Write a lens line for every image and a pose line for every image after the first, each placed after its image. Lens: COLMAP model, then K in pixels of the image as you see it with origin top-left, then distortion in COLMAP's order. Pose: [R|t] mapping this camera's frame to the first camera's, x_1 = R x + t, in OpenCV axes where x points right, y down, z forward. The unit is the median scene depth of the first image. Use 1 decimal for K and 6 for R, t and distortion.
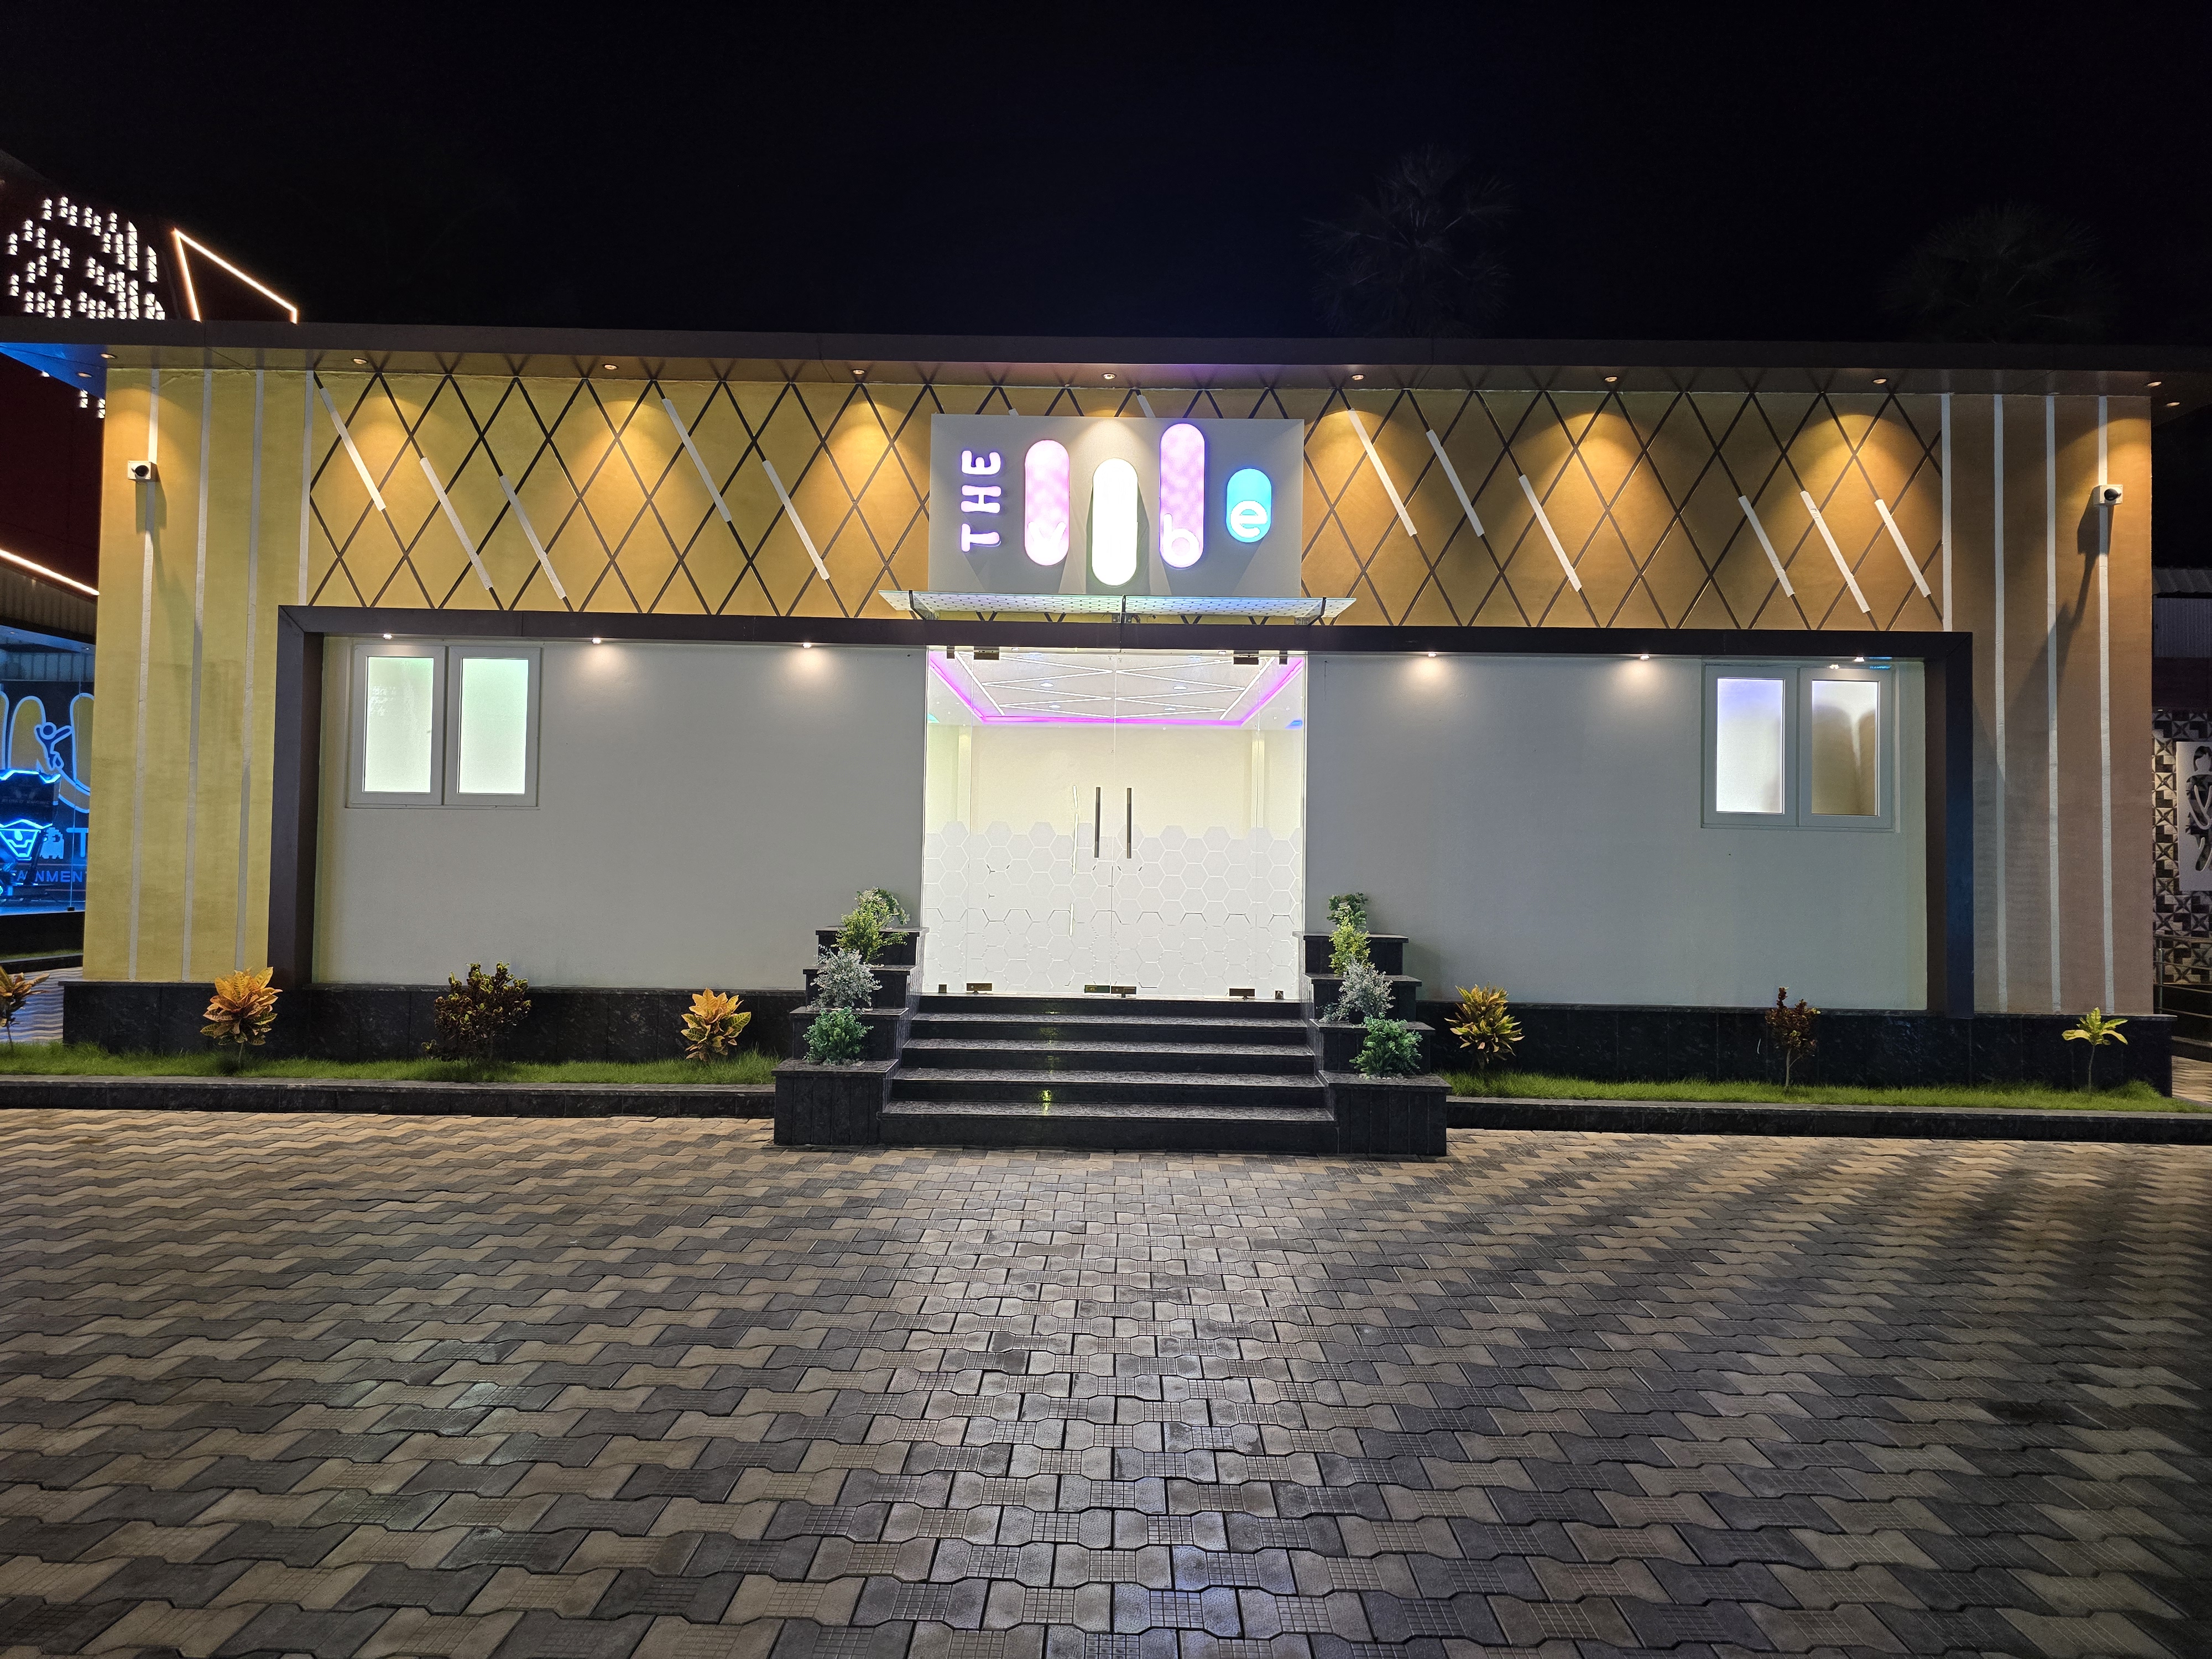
lens RADIAL K [[1495.1, 0, 1101.2], [0, 1495.1, 823.7], [0, 0, 1]] dist [0.021003, -0.006710]
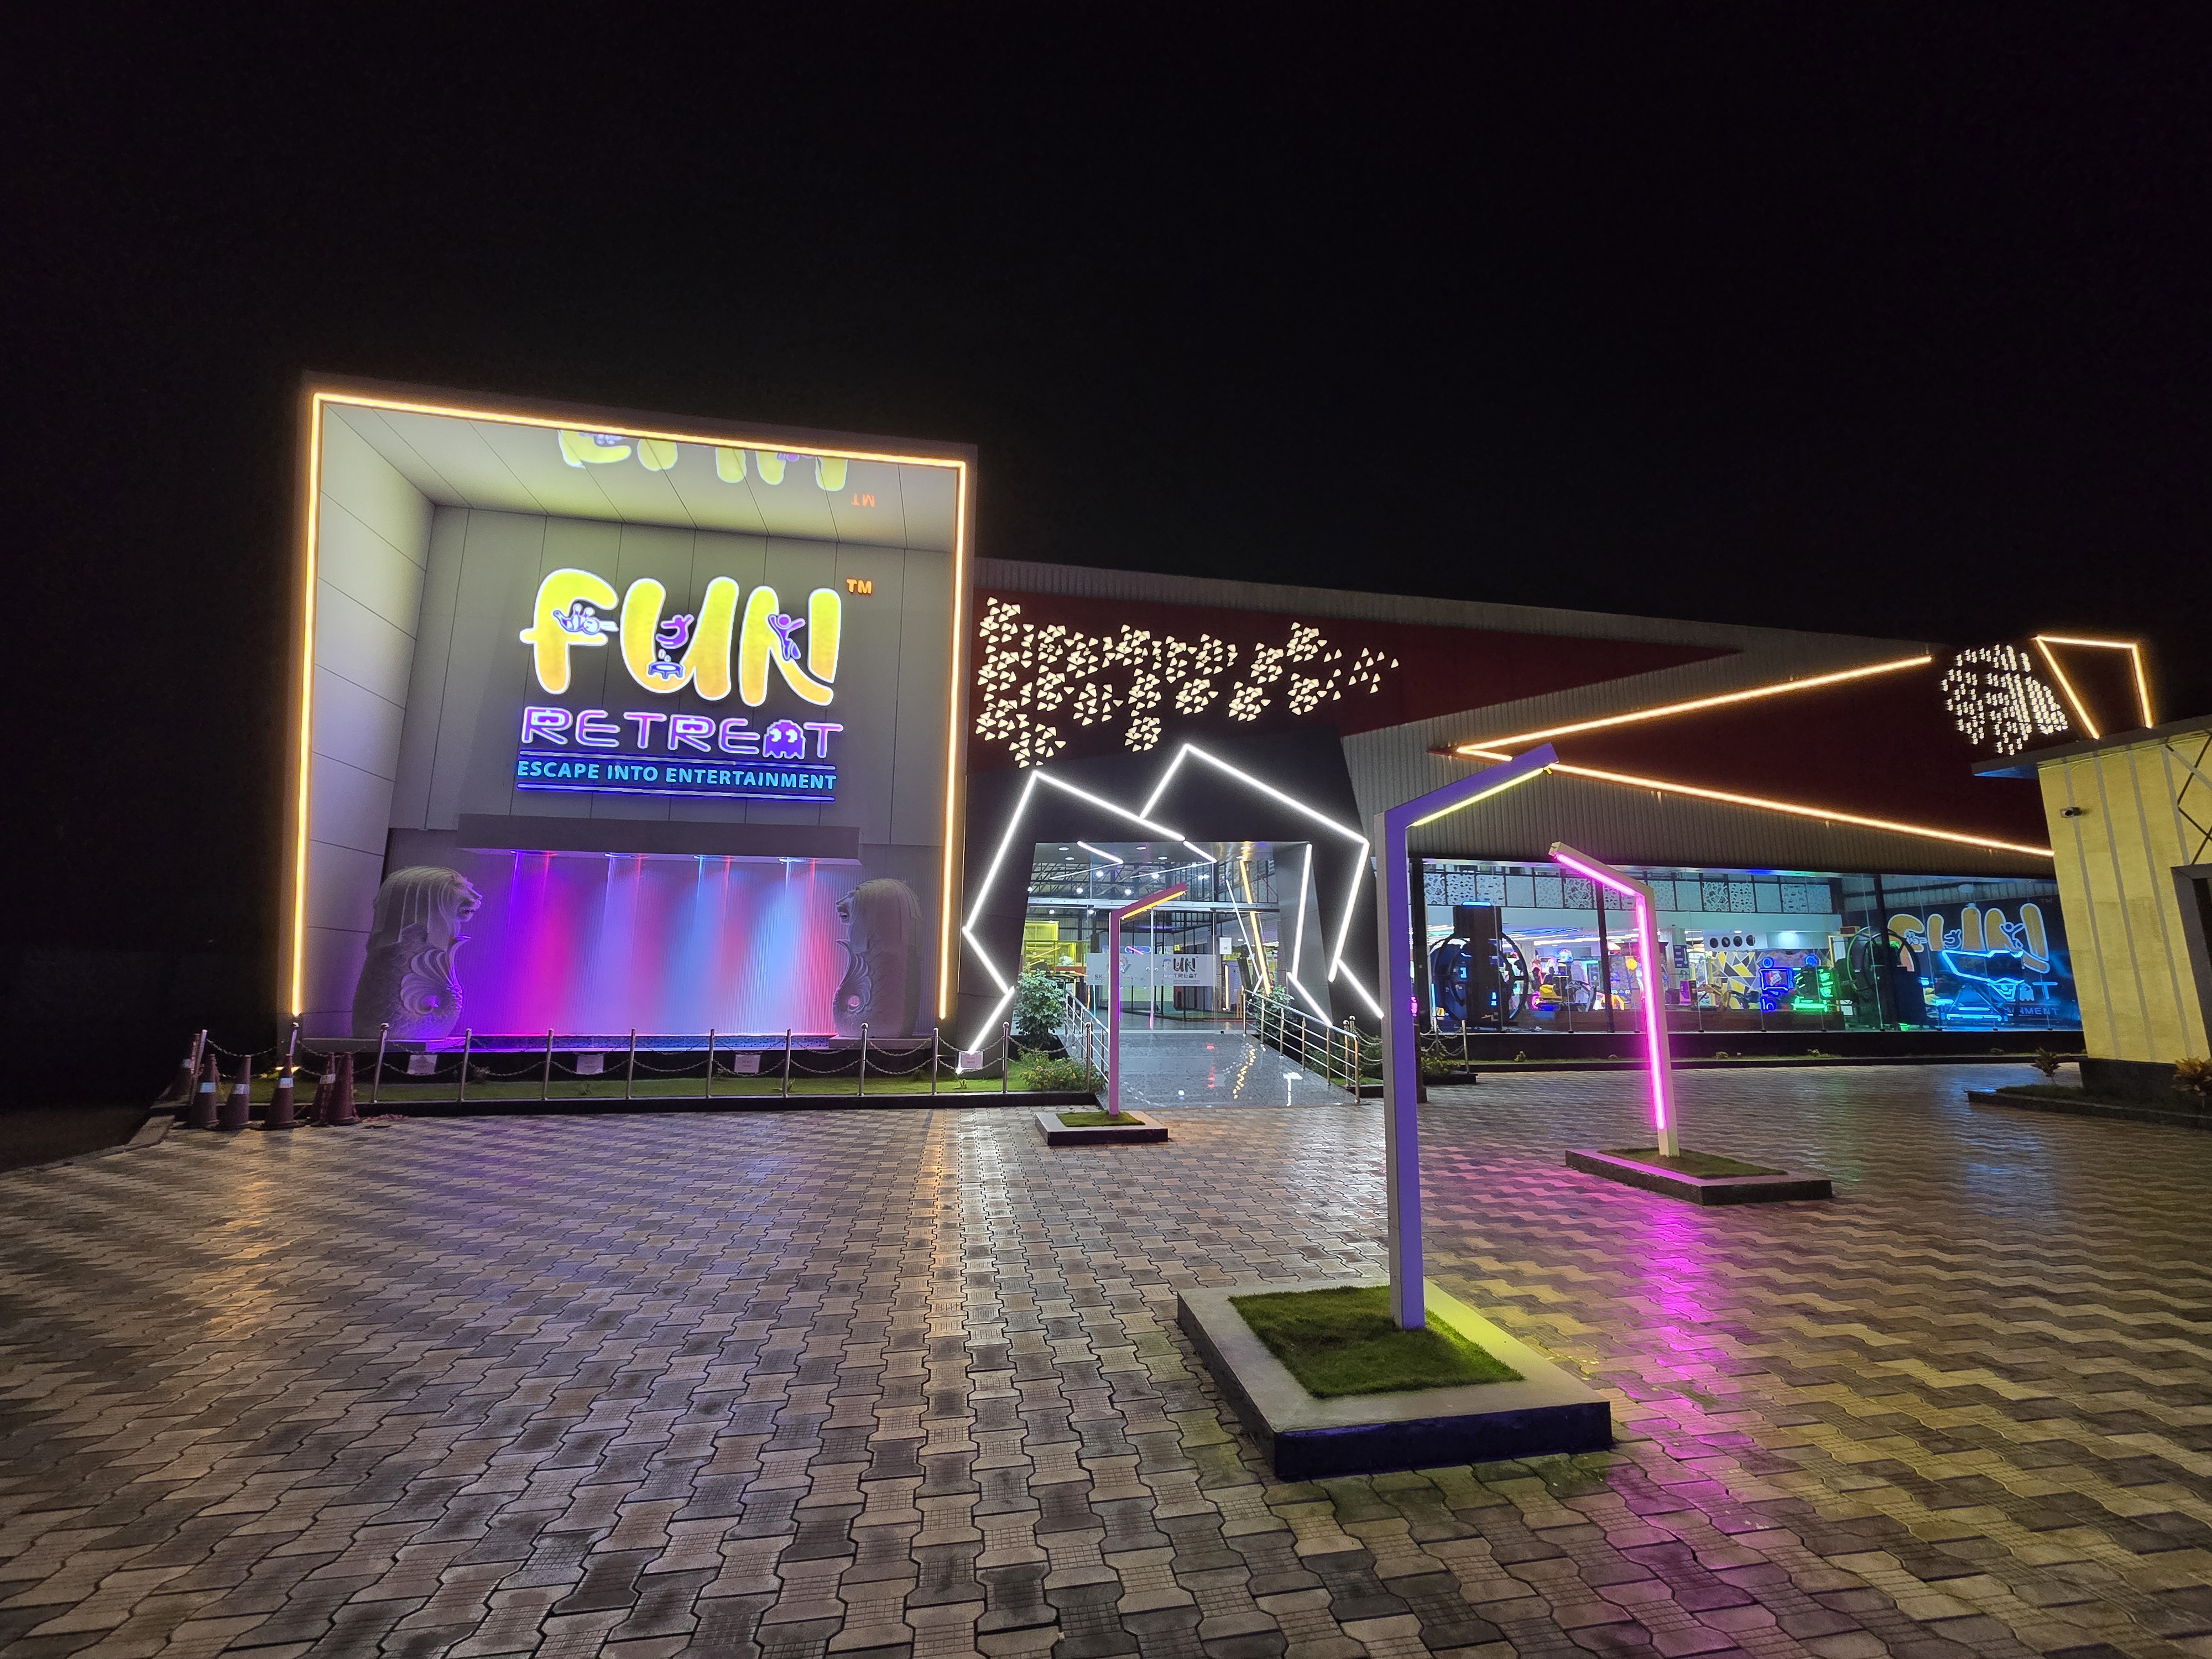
lens RADIAL K [[906.5, 0, 1109.2], [0, 906.5, 828.5], [0, 0, 1]] dist [0.006325, 0.001942]
pose [[0.201877, -0.186992, -0.961395, 0.159694], [0.024980, 0.982269, -0.185806, -0.002621], [0.979092, 0.013495, 0.202968, -0.286665]]
